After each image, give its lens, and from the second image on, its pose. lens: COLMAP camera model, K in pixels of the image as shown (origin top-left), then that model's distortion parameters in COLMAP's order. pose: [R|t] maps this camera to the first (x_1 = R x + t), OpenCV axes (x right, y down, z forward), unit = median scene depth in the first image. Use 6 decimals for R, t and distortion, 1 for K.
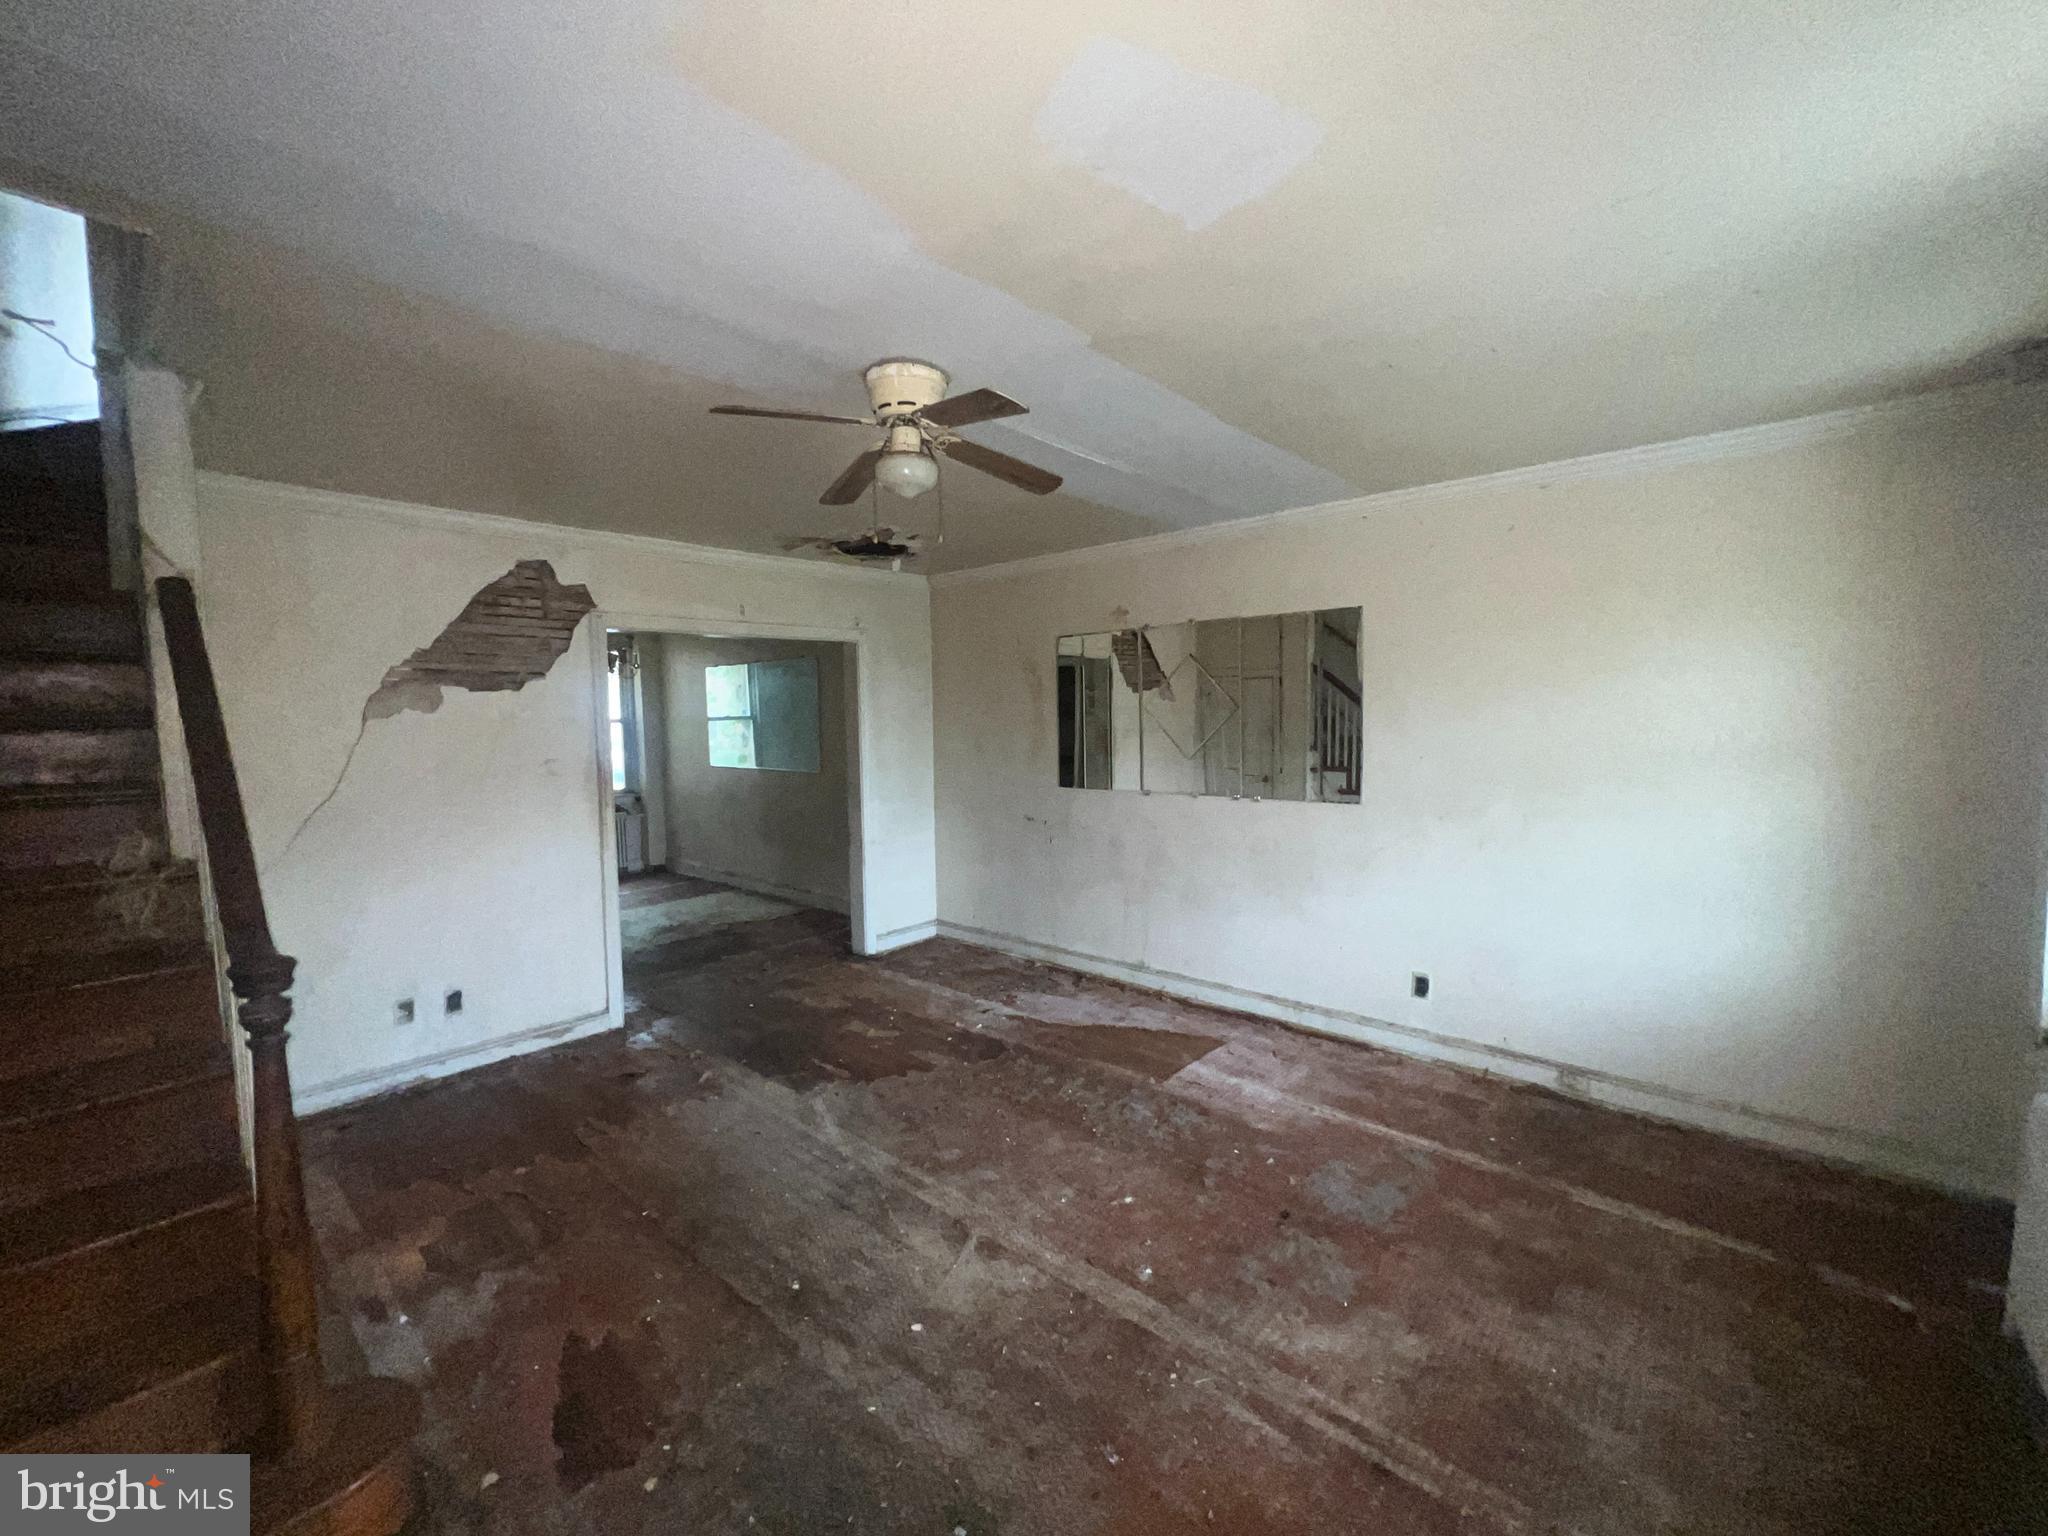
lens RADIAL K [[822.5, 0, 1017.5], [0, 822.5, 771.3], [0, 0, 1]] dist [-0.000221, 0.000136]
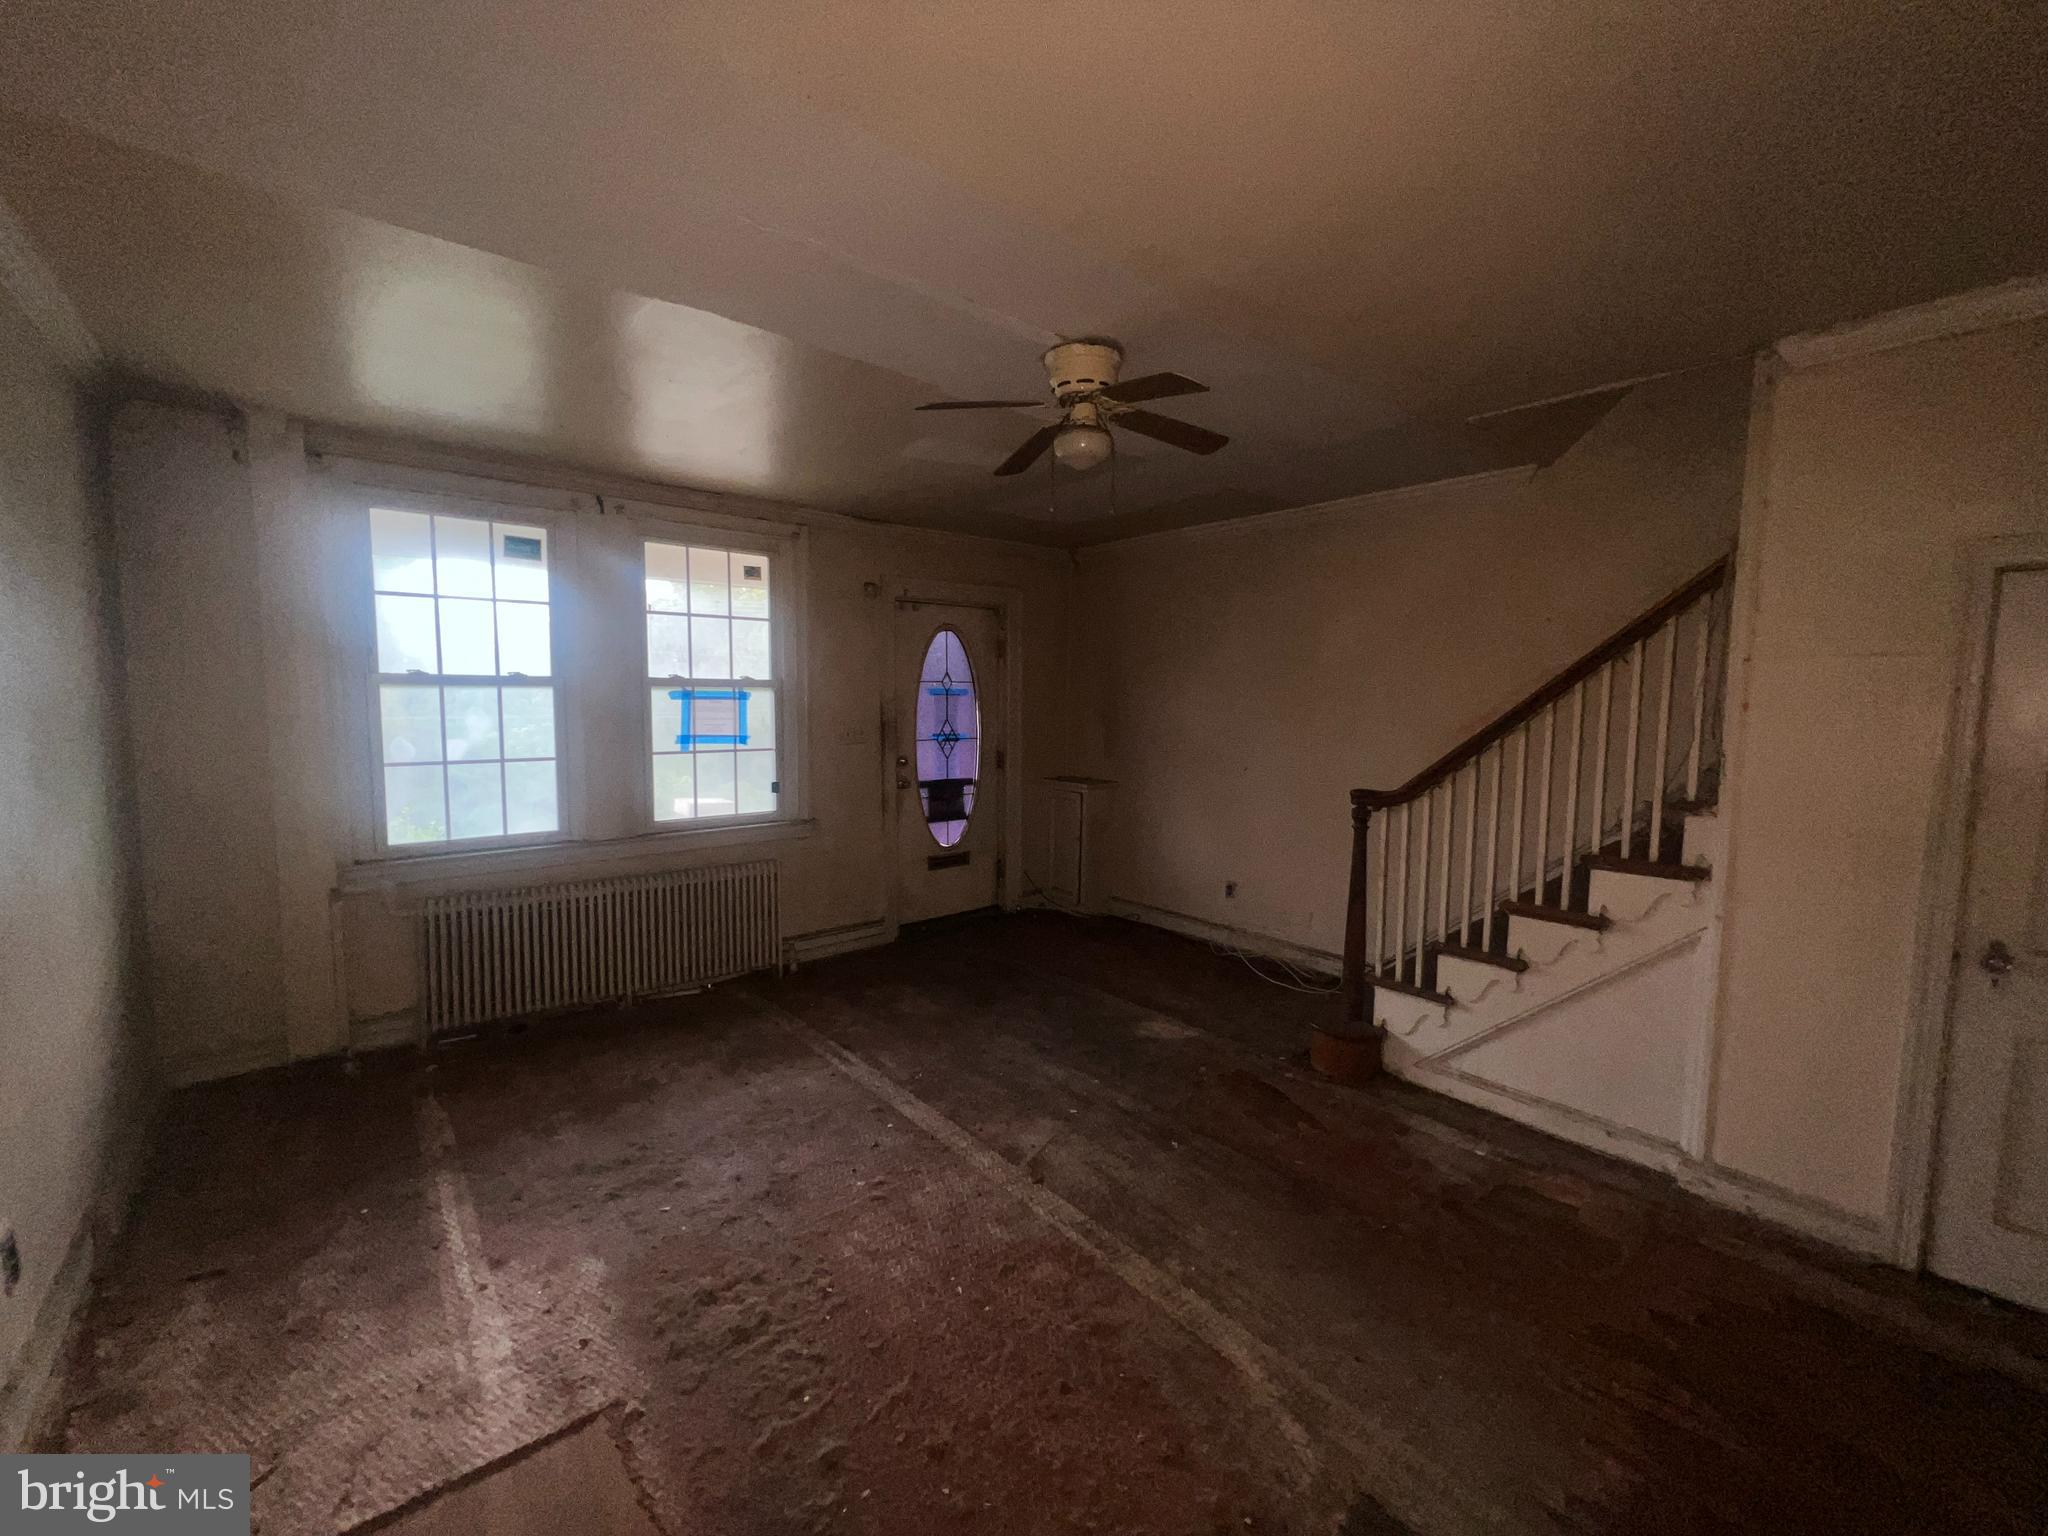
lens RADIAL K [[822.5, 0, 1017.5], [0, 822.5, 771.3], [0, 0, 1]] dist [-0.000221, 0.000136]
pose [[-0.990475, -0.006429, 0.137543, -0.158033], [0.015392, 0.987479, 0.156995, -0.091137], [-0.136831, 0.157617, -0.977975, 1.674109]]
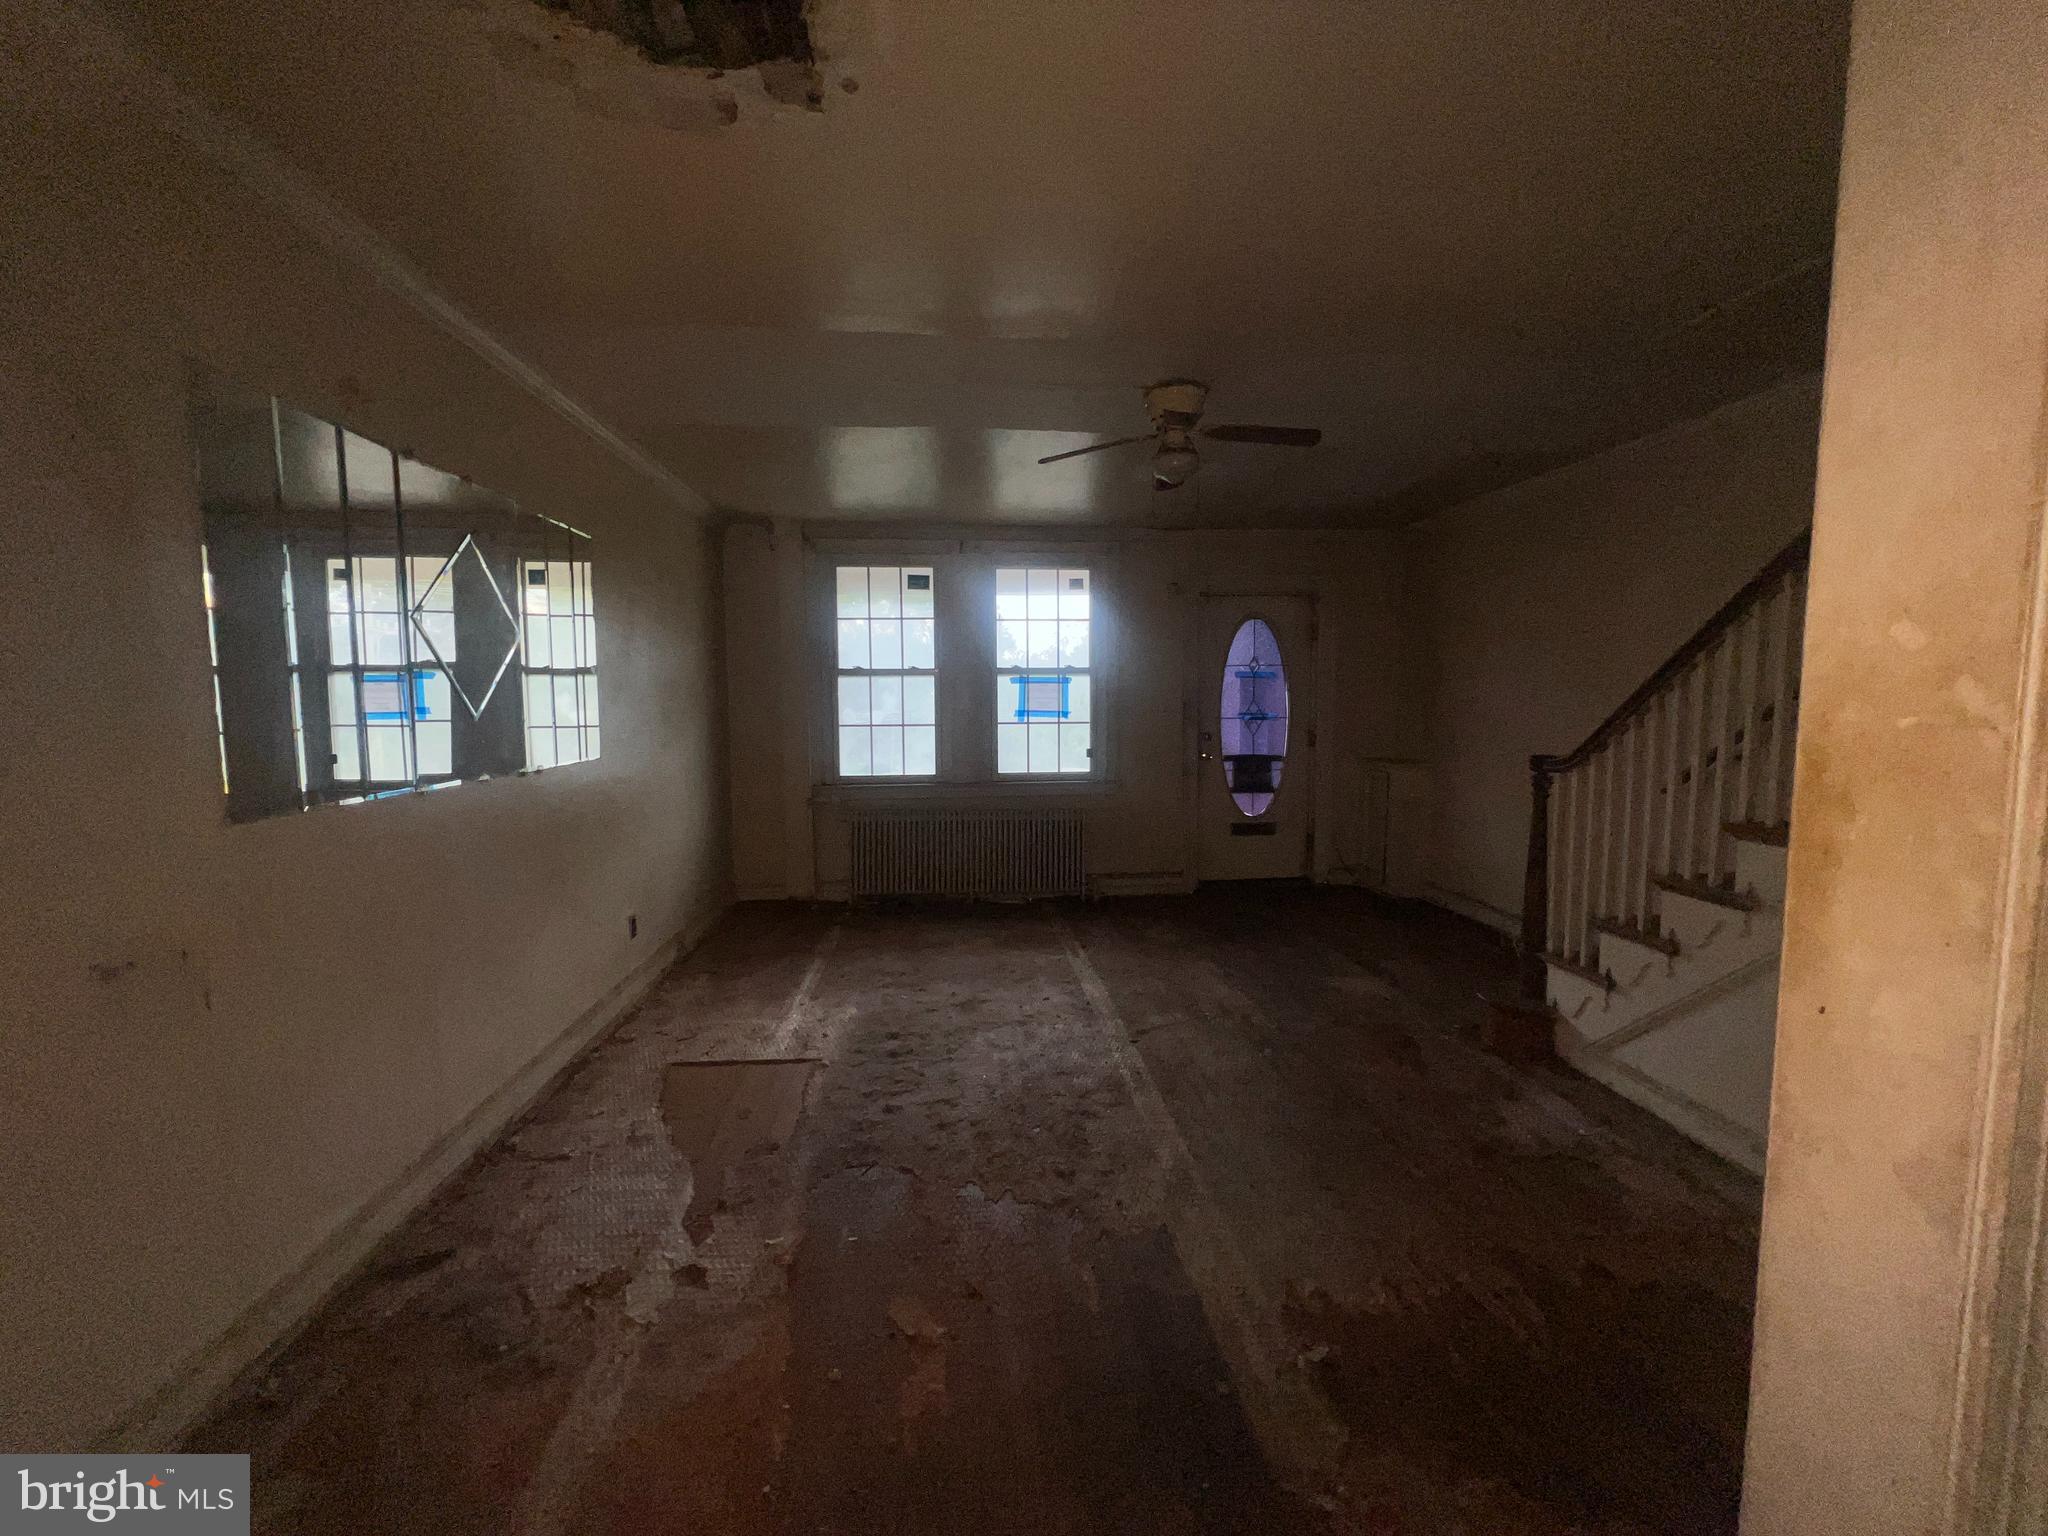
lens RADIAL K [[822.5, 0, 1017.5], [0, 822.5, 771.3], [0, 0, 1]] dist [-0.000221, 0.000136]
pose [[-0.733241, -0.042106, 0.678664, -0.698174], [0.063371, 0.989505, 0.129859, -0.044689], [-0.677010, 0.138226, -0.722877, 1.754522]]
